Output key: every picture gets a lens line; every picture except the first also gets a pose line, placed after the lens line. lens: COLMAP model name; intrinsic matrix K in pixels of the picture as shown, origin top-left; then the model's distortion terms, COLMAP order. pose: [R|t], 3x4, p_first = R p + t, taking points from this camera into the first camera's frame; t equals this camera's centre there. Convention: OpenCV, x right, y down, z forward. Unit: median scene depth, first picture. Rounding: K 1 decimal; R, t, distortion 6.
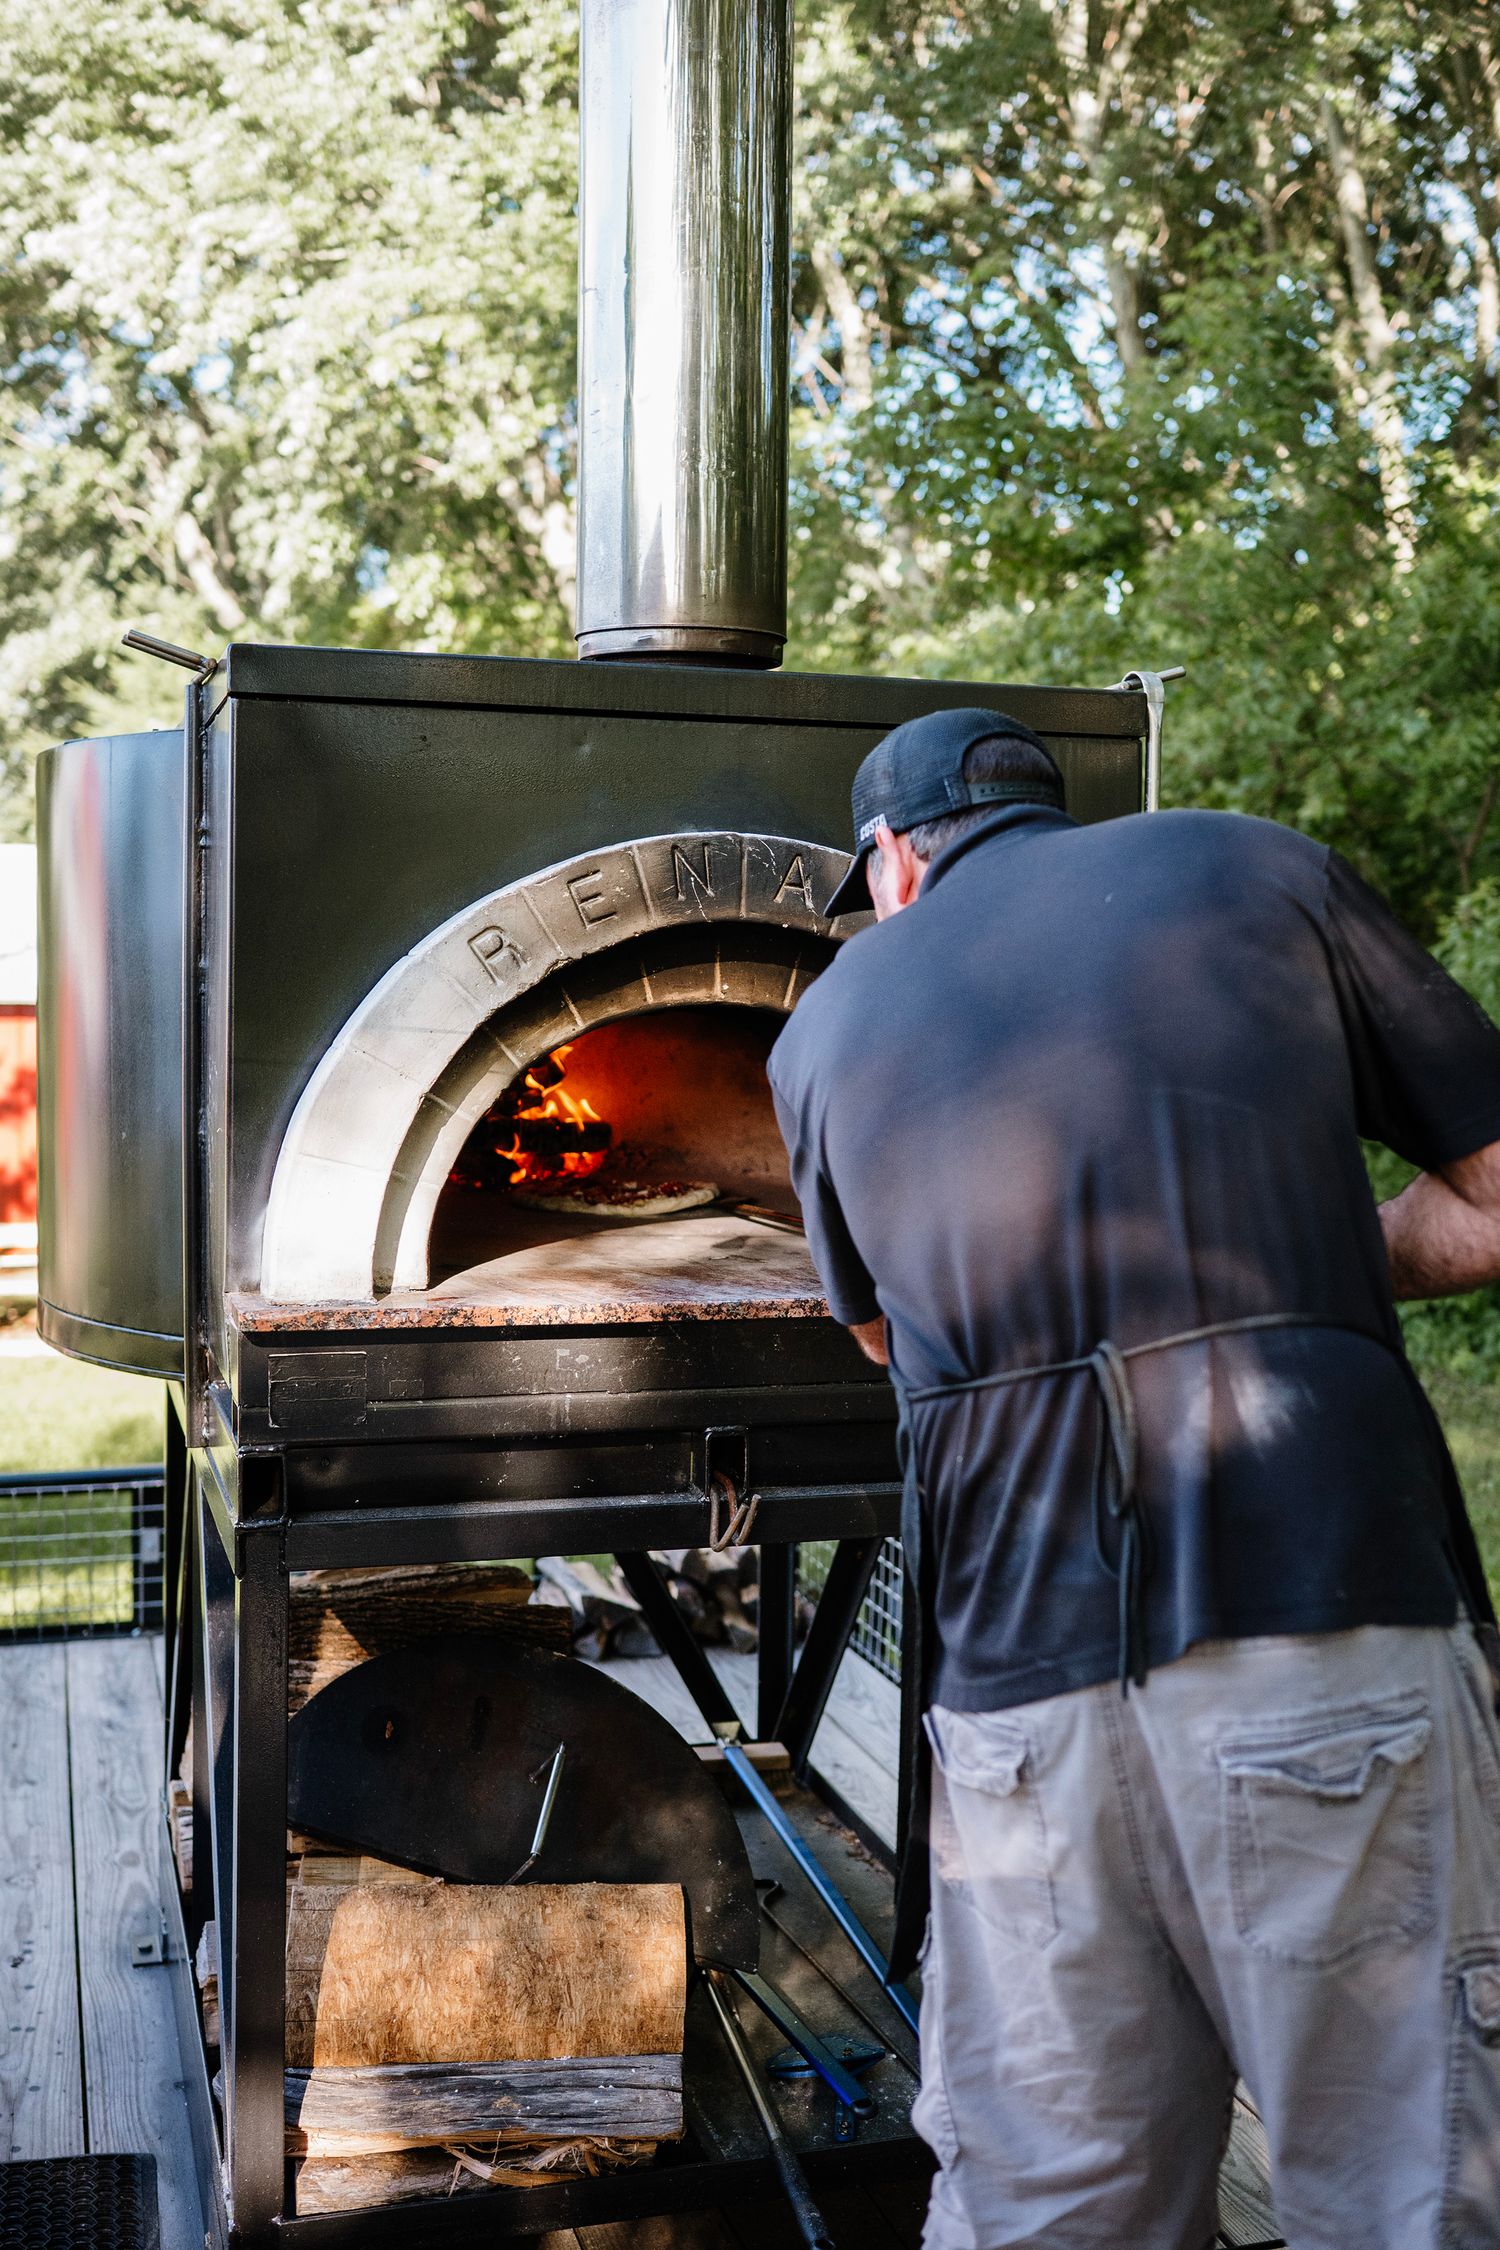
lens RADIAL K [[2145.0, 0, 744.4], [0, 2145.0, 1145.4], [0, 0, 1]] dist [-0.002958, 0.015078]
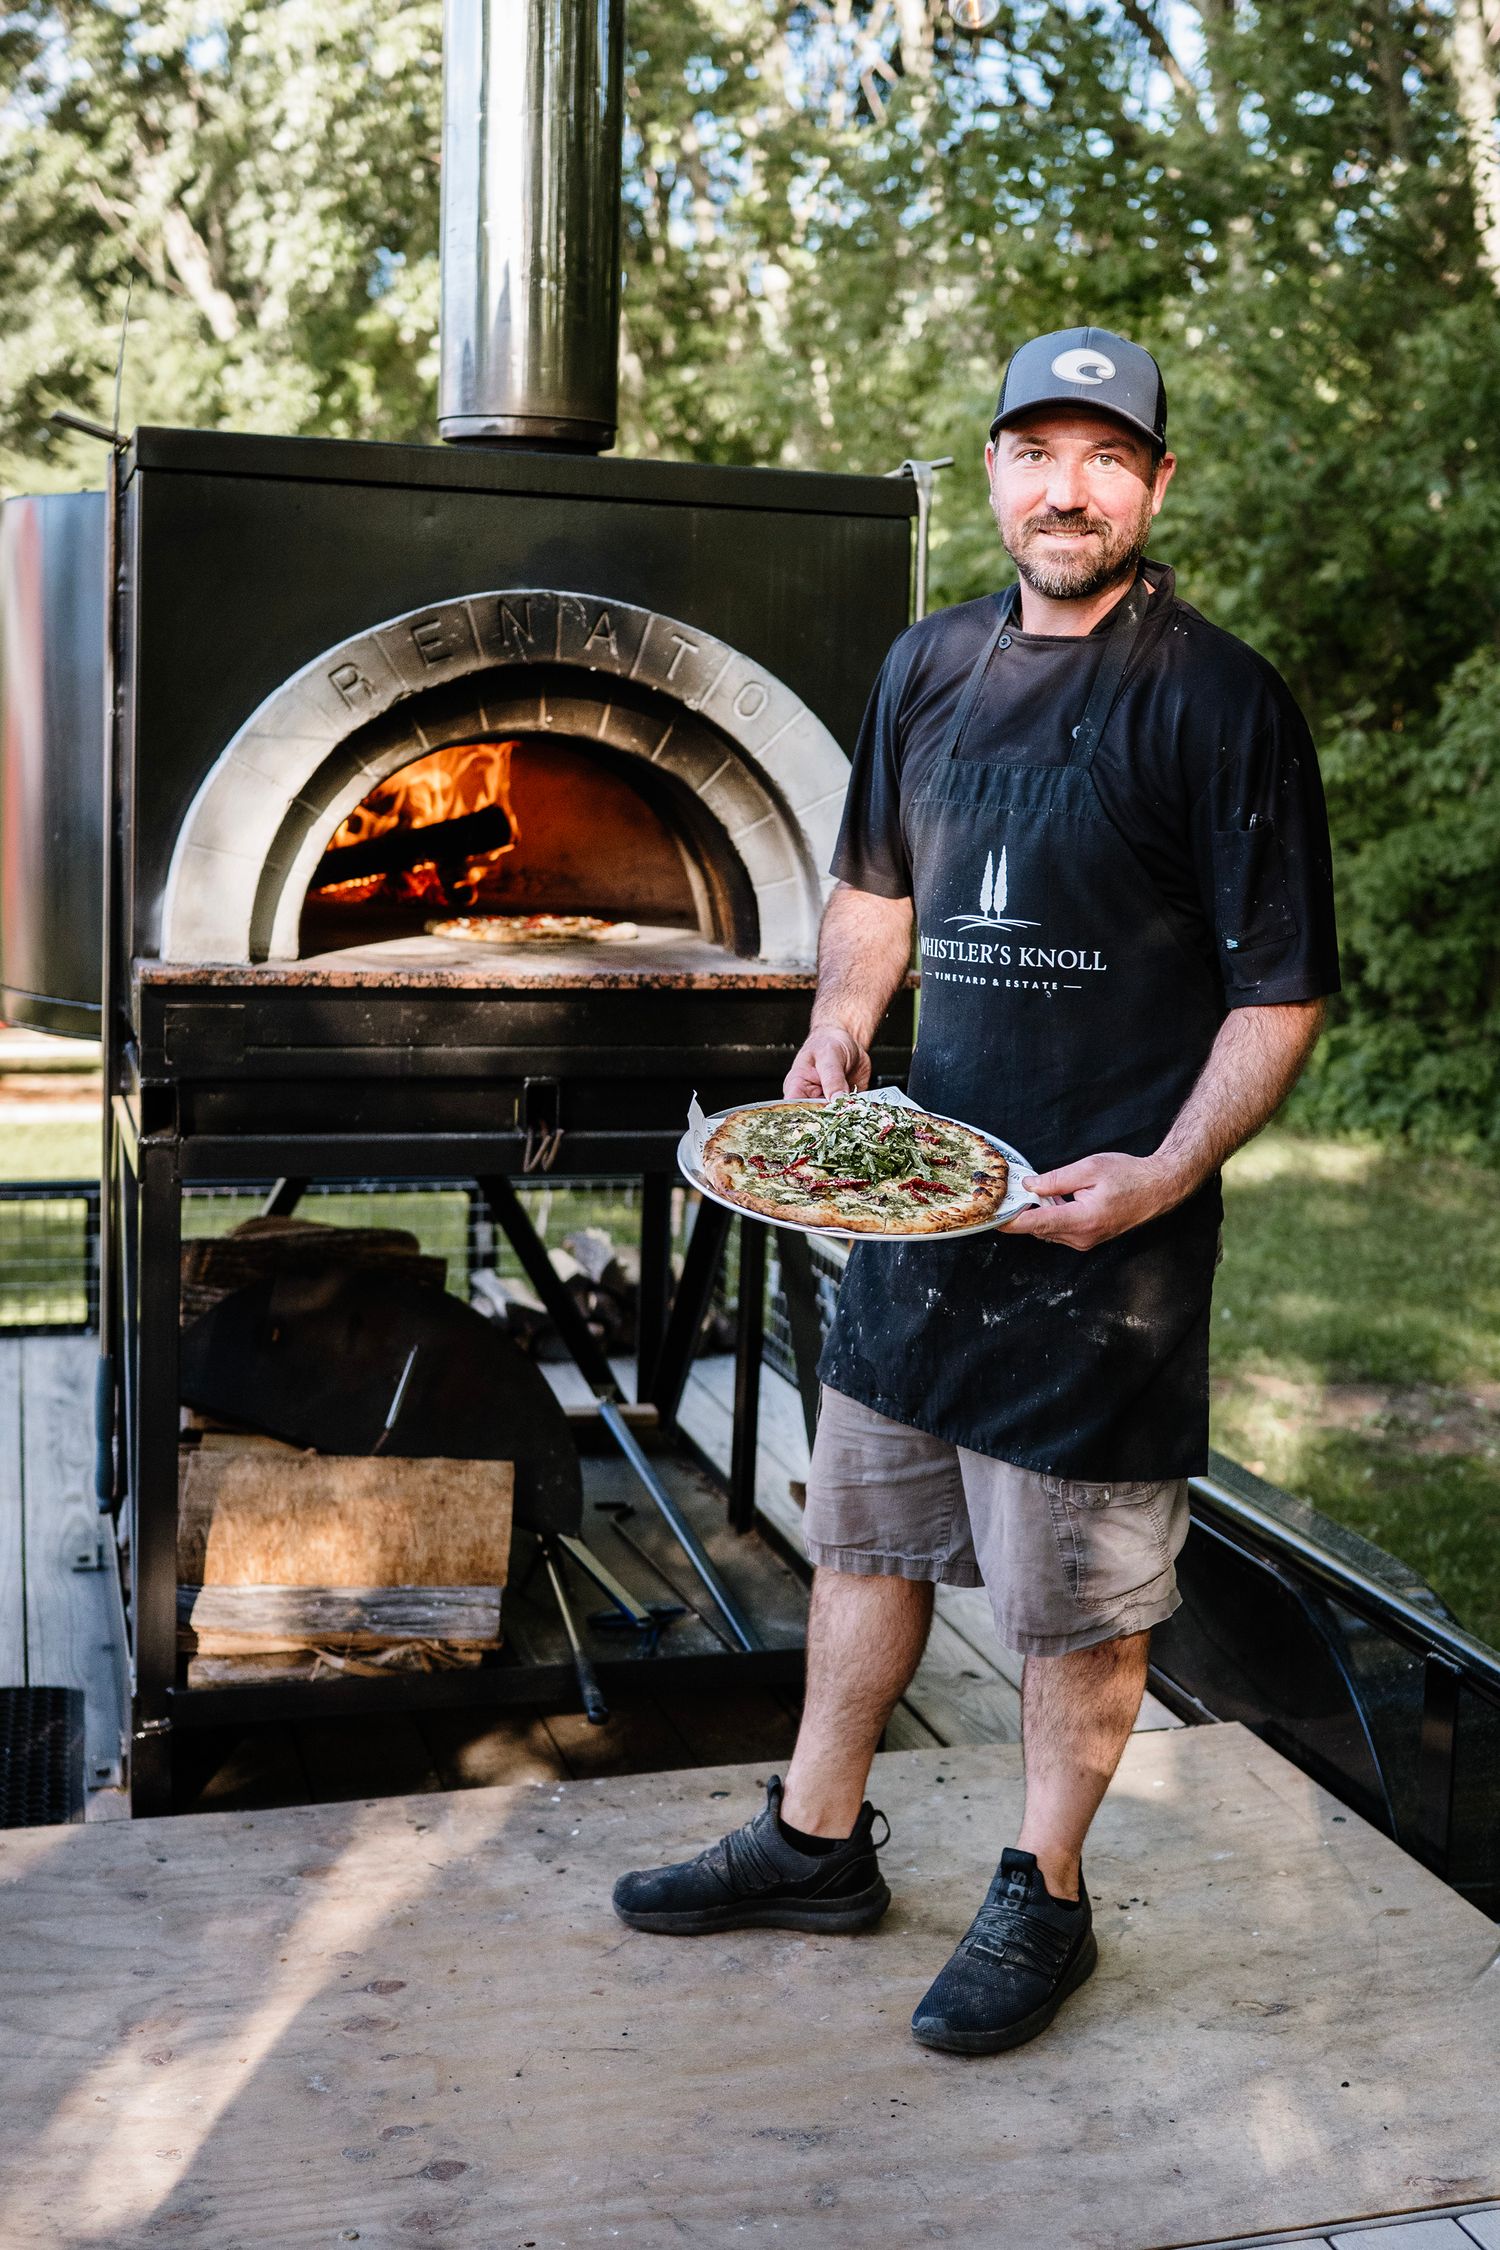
lens RADIAL K [[2326.1, 0, 816.2], [0, 2326.1, 1070.1], [0, 0, 1]] dist [-0.003997, 0.013914]
pose [[0.999676, 0.020386, 0.015214, 0.117665], [-0.021300, 0.997813, 0.062579, 0.036315], [-0.013905, -0.062883, 0.997924, -0.307111]]
